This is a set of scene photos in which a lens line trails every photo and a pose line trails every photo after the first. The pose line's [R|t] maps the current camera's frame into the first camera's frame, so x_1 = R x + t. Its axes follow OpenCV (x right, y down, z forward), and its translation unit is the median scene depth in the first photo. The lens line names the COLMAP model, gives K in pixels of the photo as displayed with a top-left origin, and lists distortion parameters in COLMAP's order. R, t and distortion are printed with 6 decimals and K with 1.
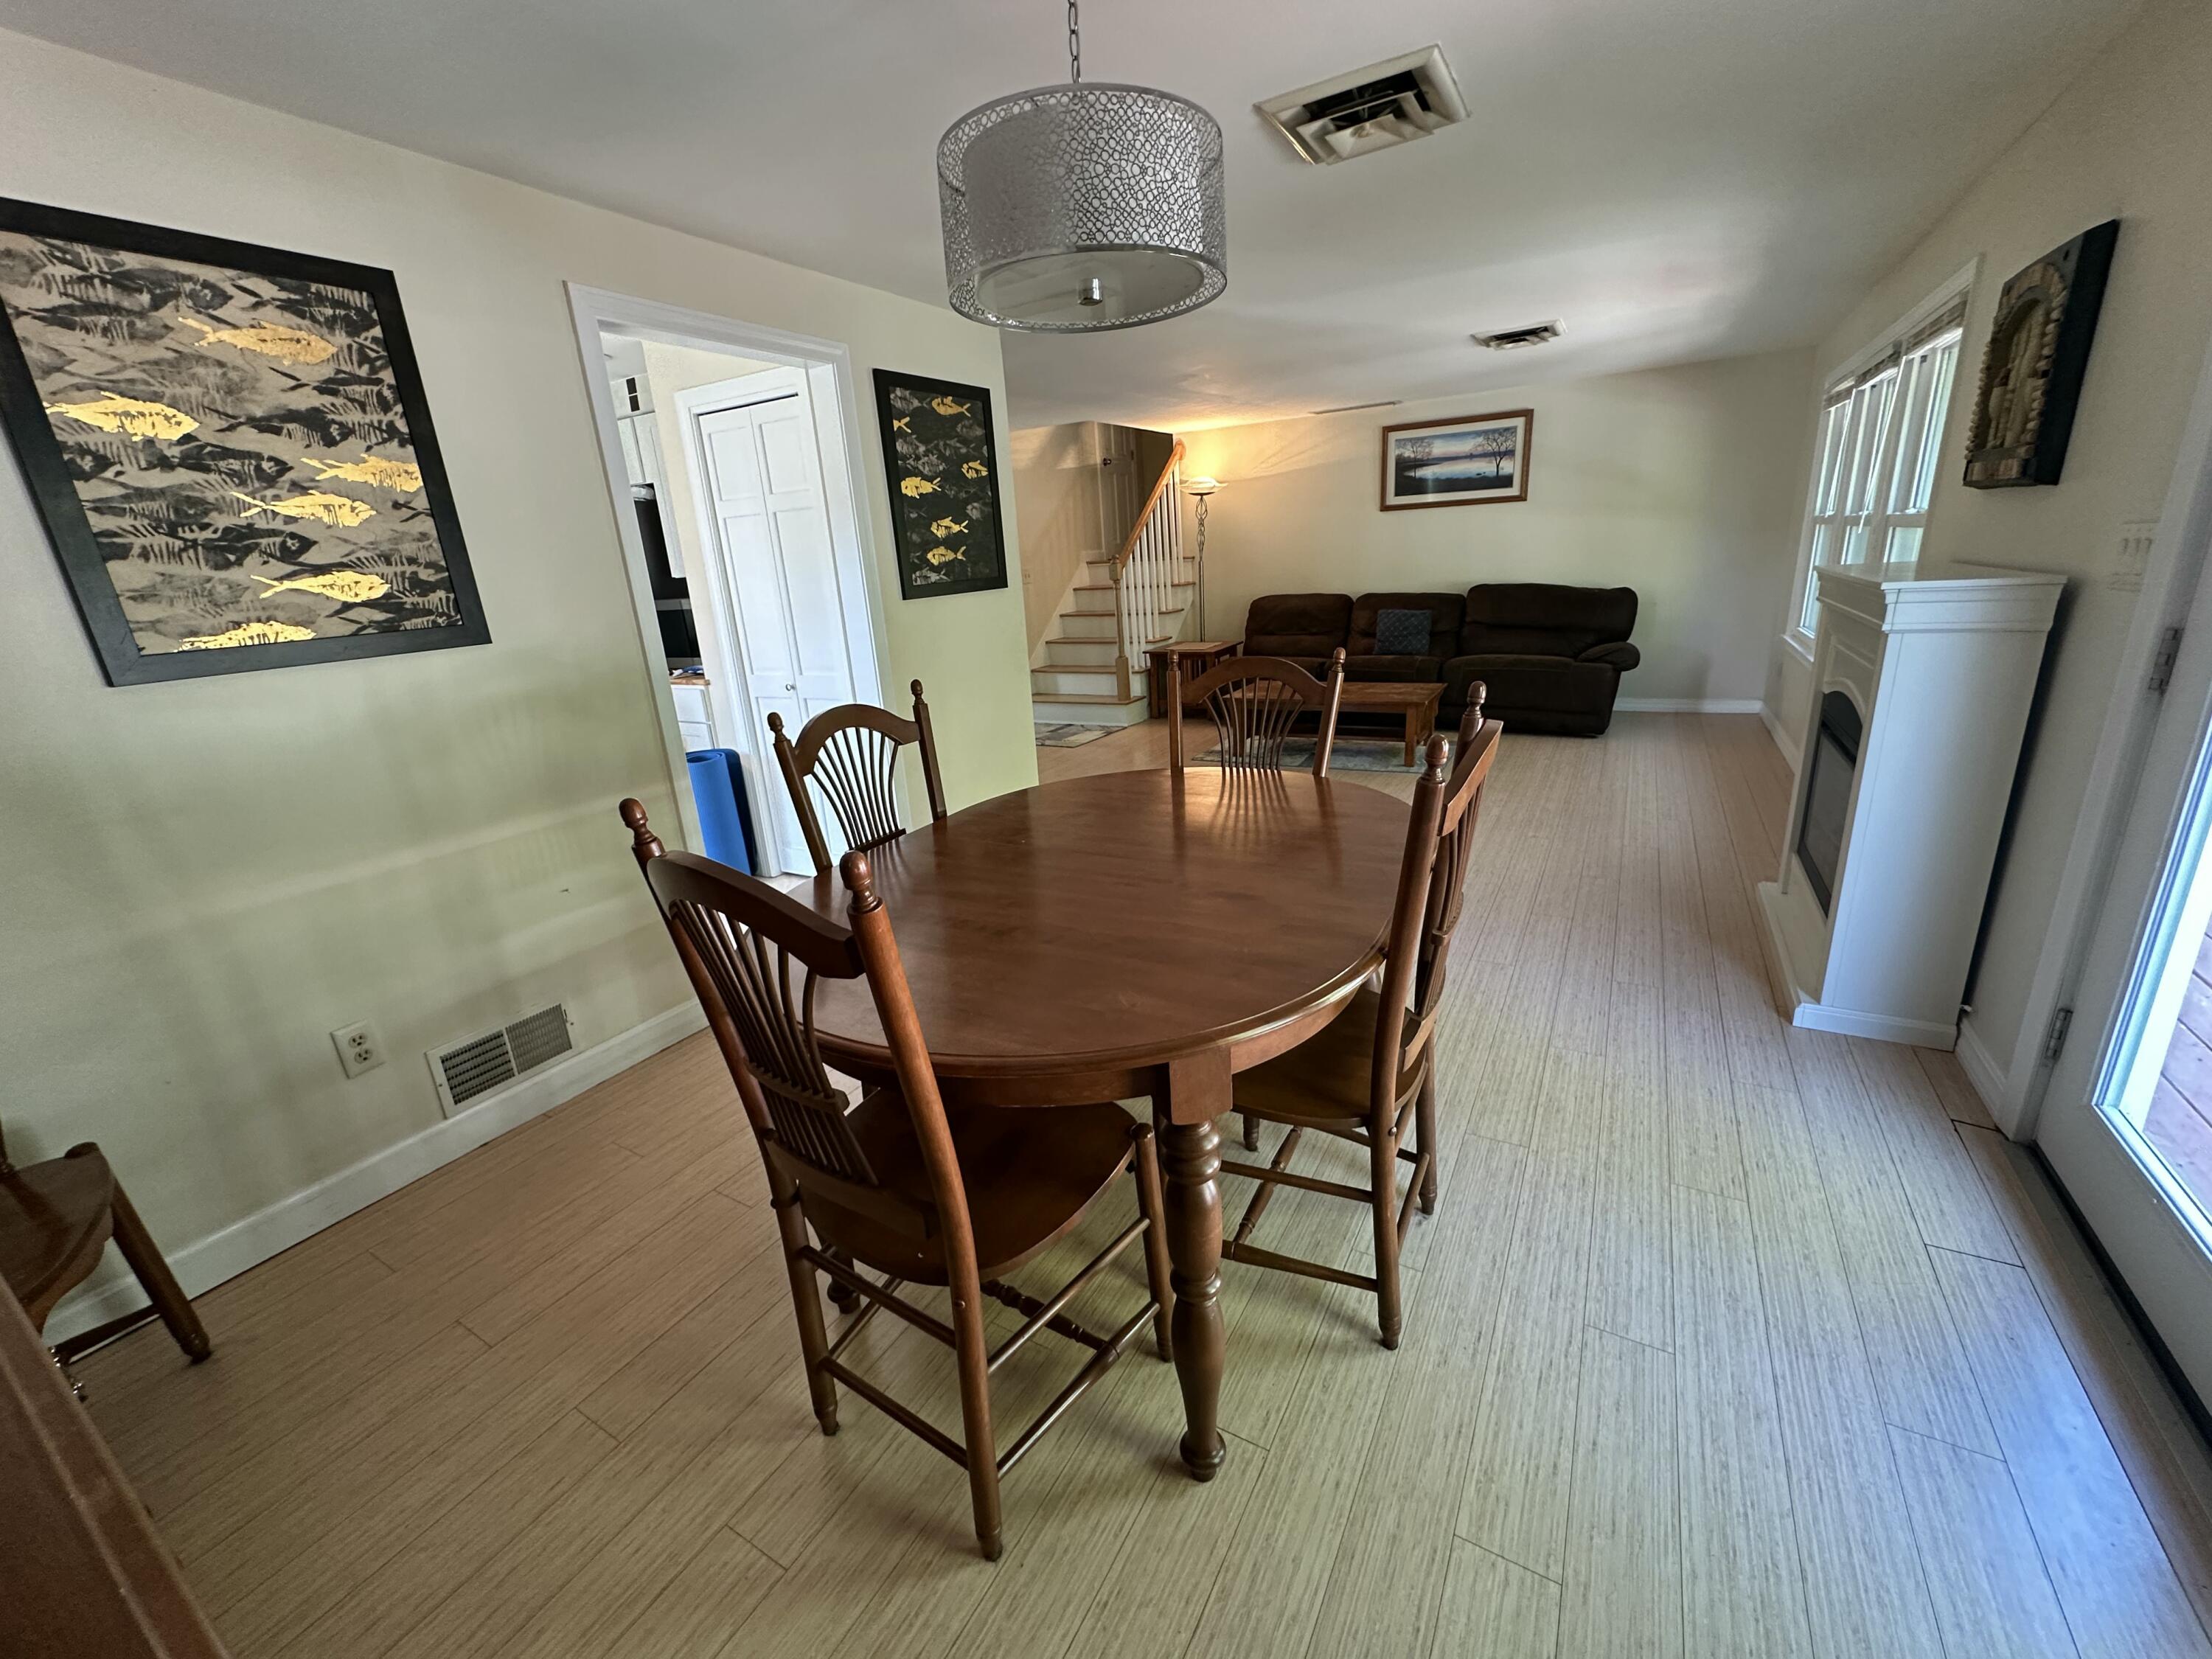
lens RADIAL K [[880.6, 0, 1108.0], [0, 880.6, 828.2], [0, 0, 1]] dist [-0.001559, 0.000220]
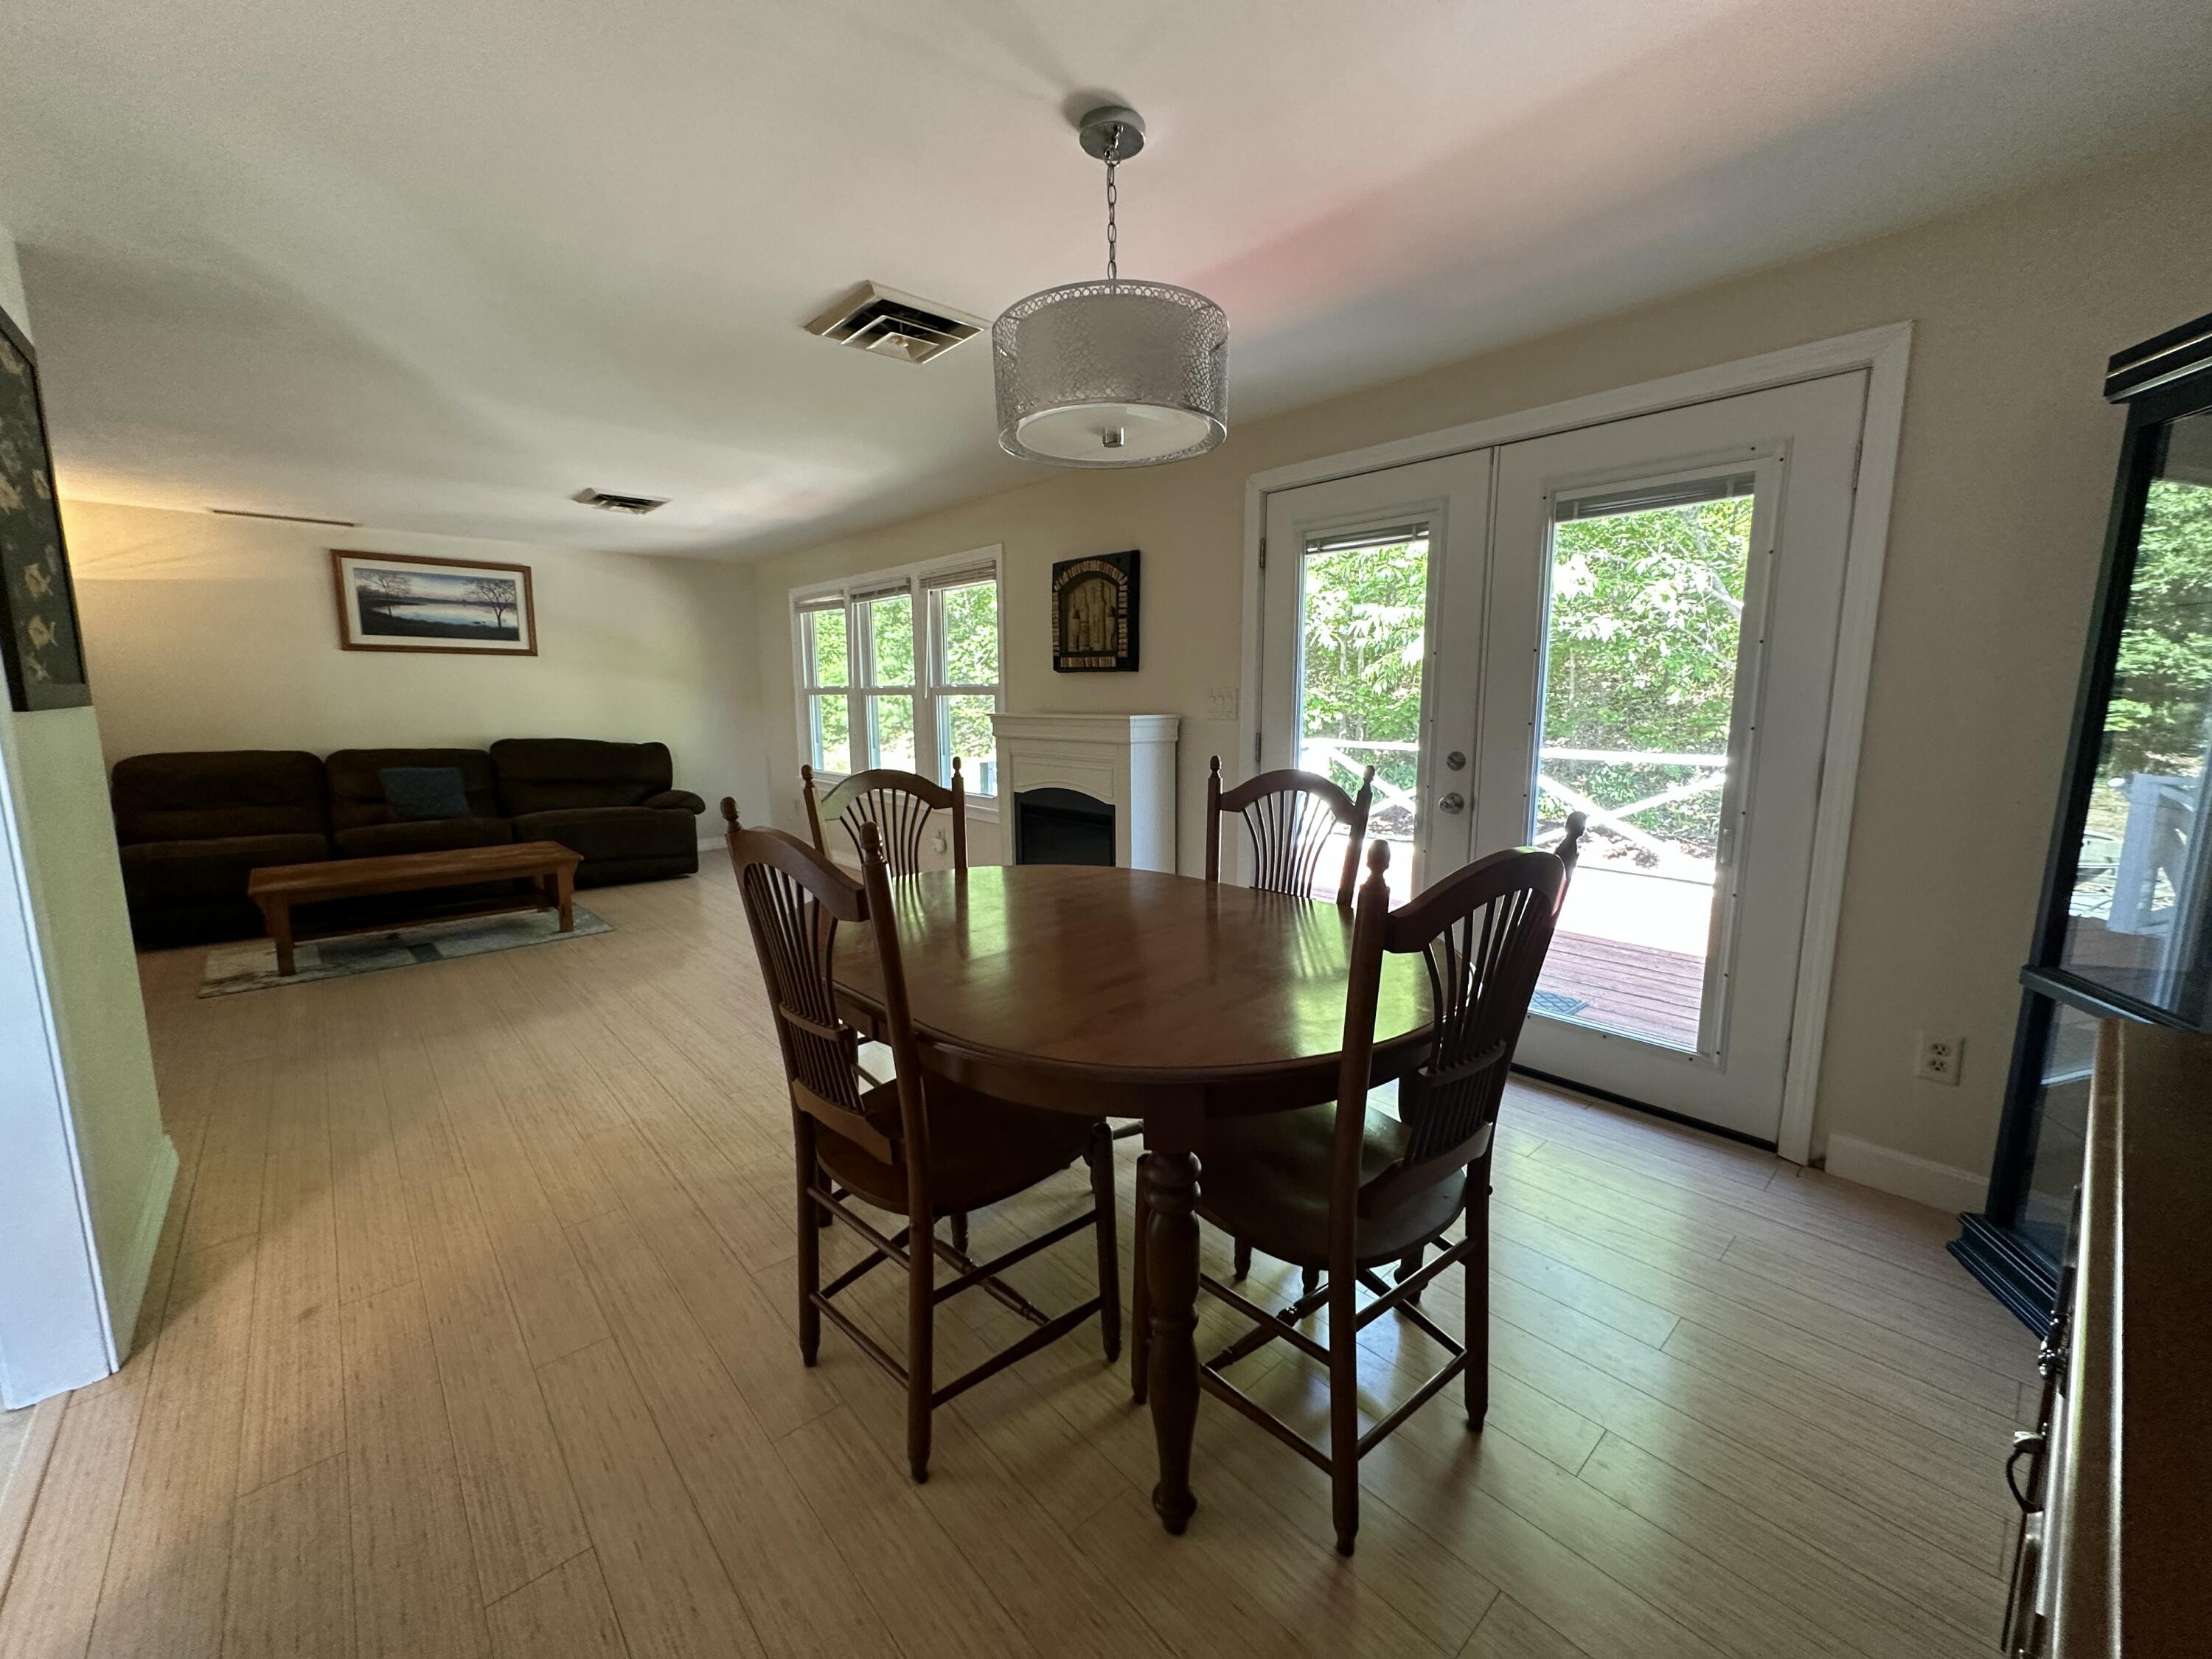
lens RADIAL K [[880.6, 0, 1103.8], [0, 880.6, 821.1], [0, 0, 1]] dist [-0.001559, 0.000220]
pose [[0.308834, -0.074095, 0.948226, -0.479778], [0.264280, 0.964386, -0.010717, -0.041397], [-0.913662, 0.253907, 0.317417, 0.313149]]
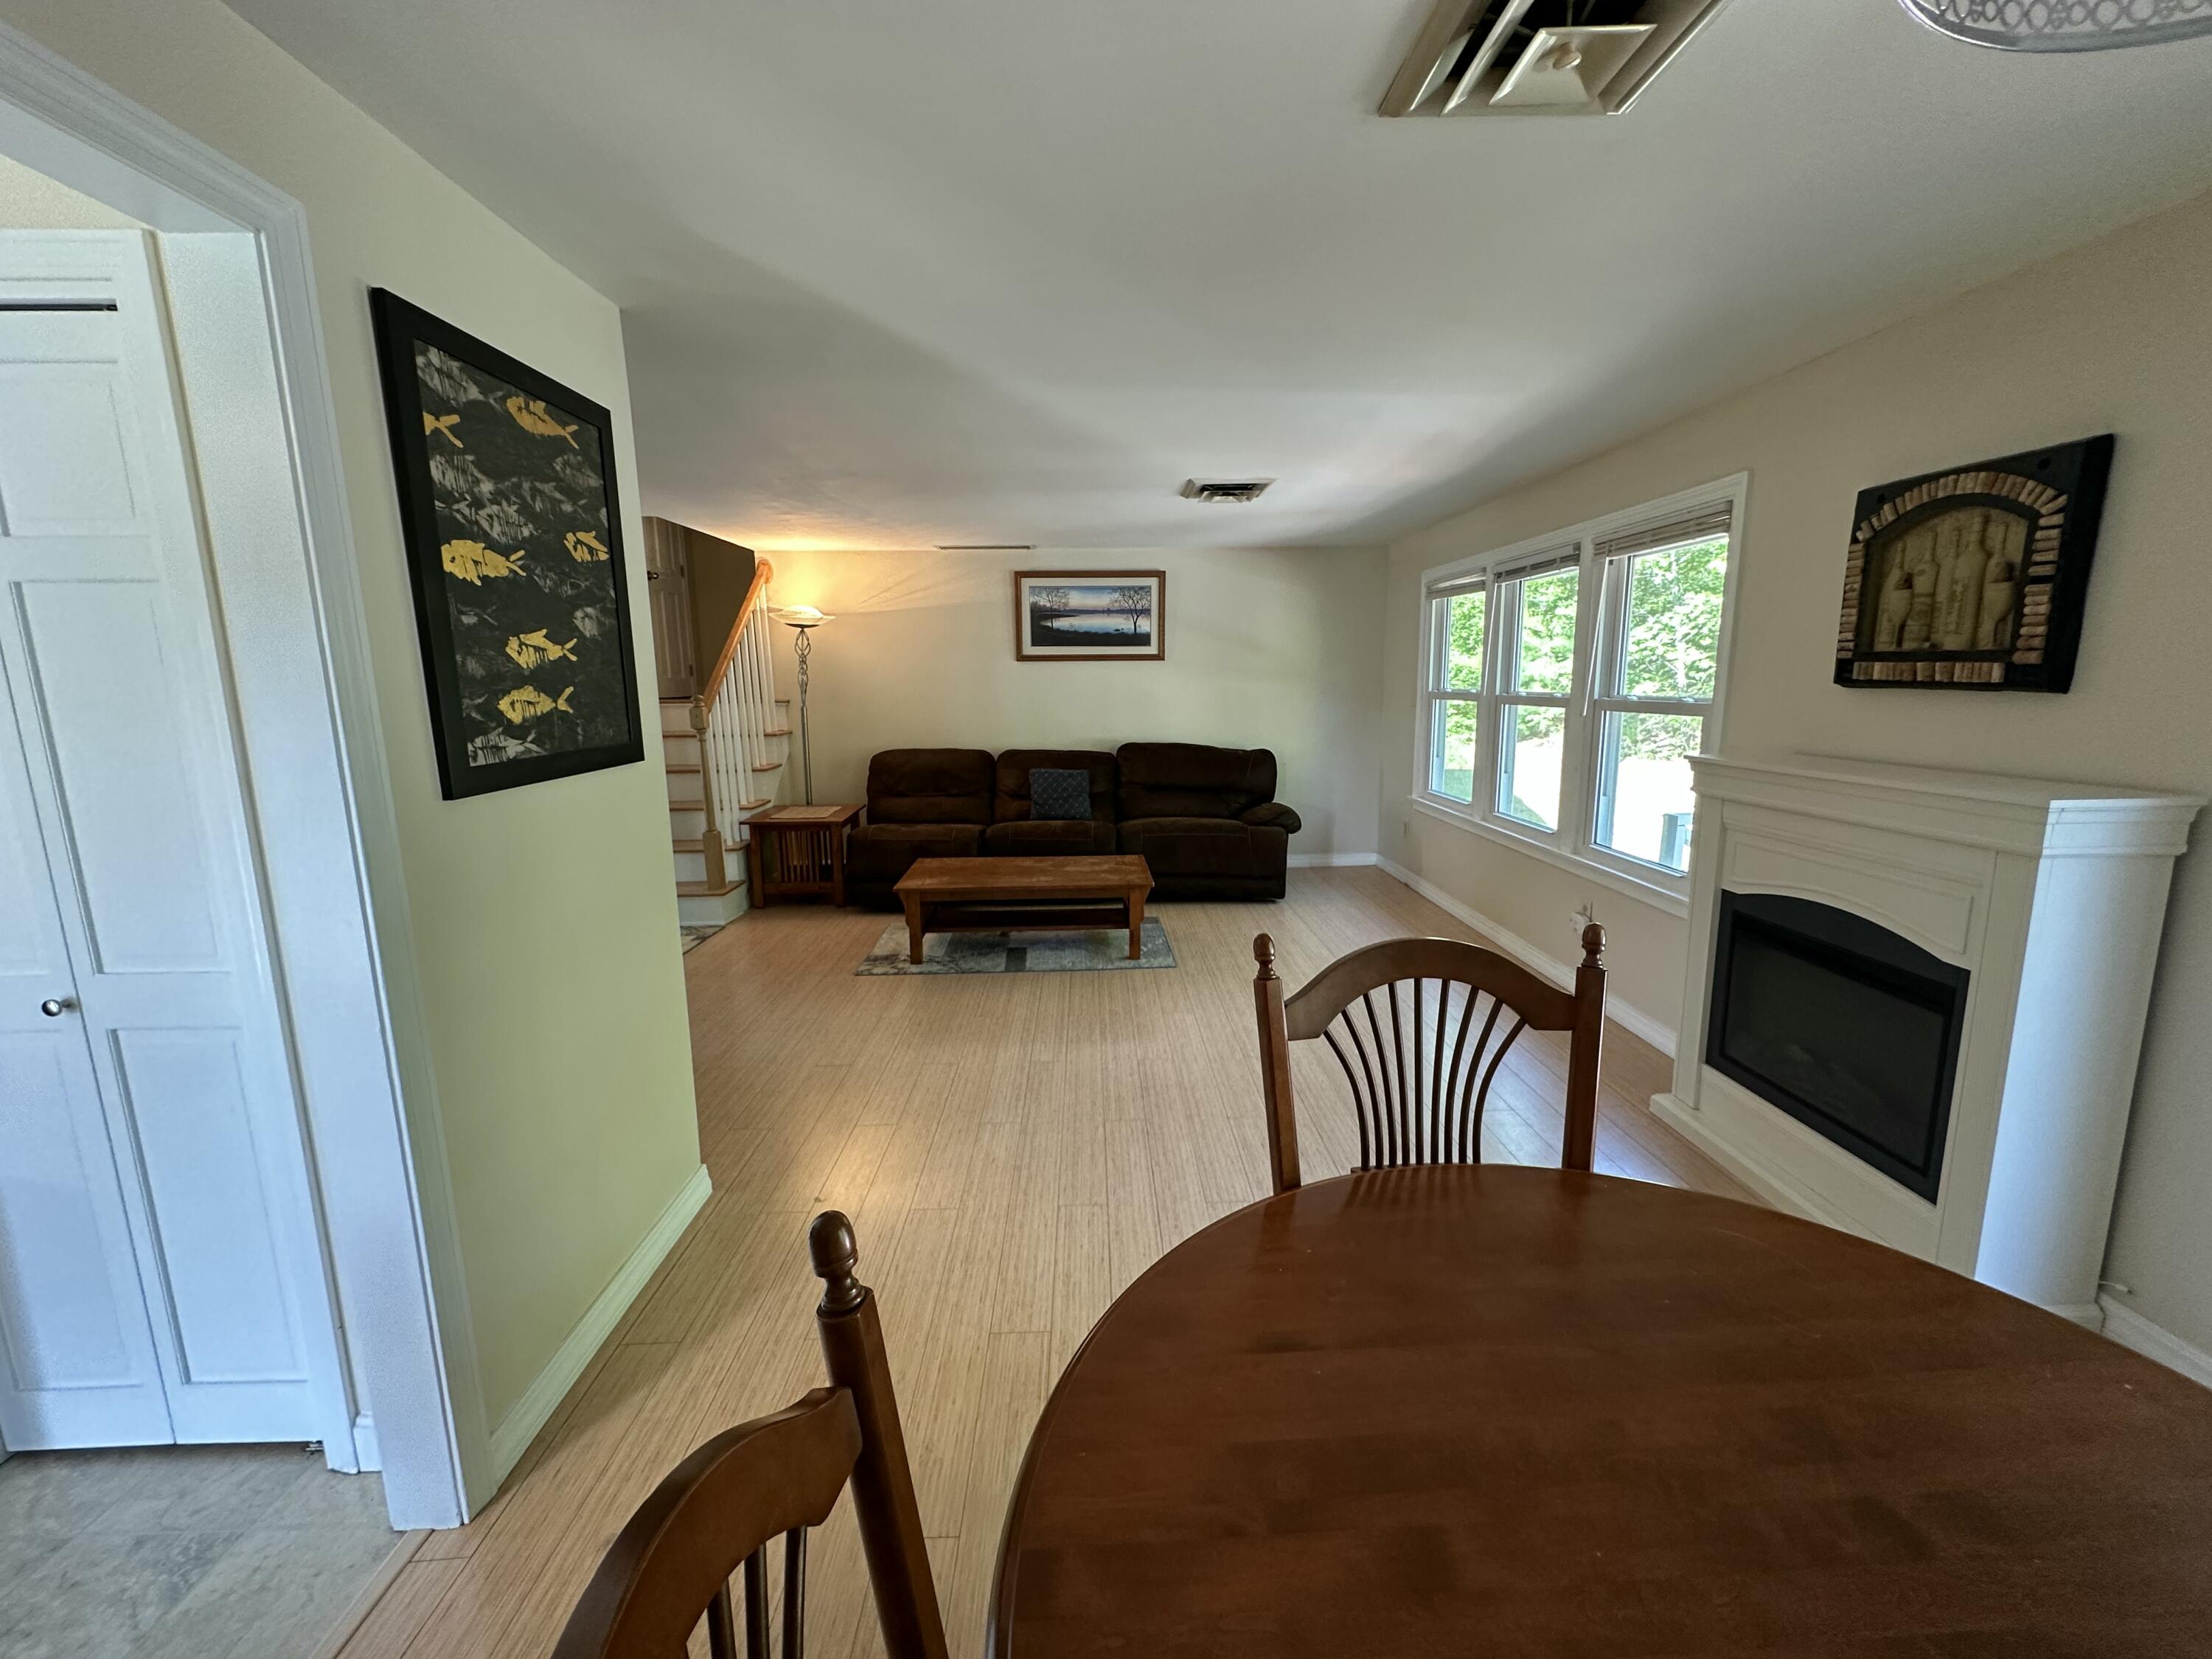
lens RADIAL K [[880.6, 0, 1102.6], [0, 880.6, 826.5], [0, 0, 1]] dist [-0.001559, 0.000220]
pose [[0.854677, -0.034972, 0.517981, -0.171533], [0.113261, 0.986256, -0.120294, -0.148733], [-0.506655, 0.161479, 0.846892, 0.438981]]
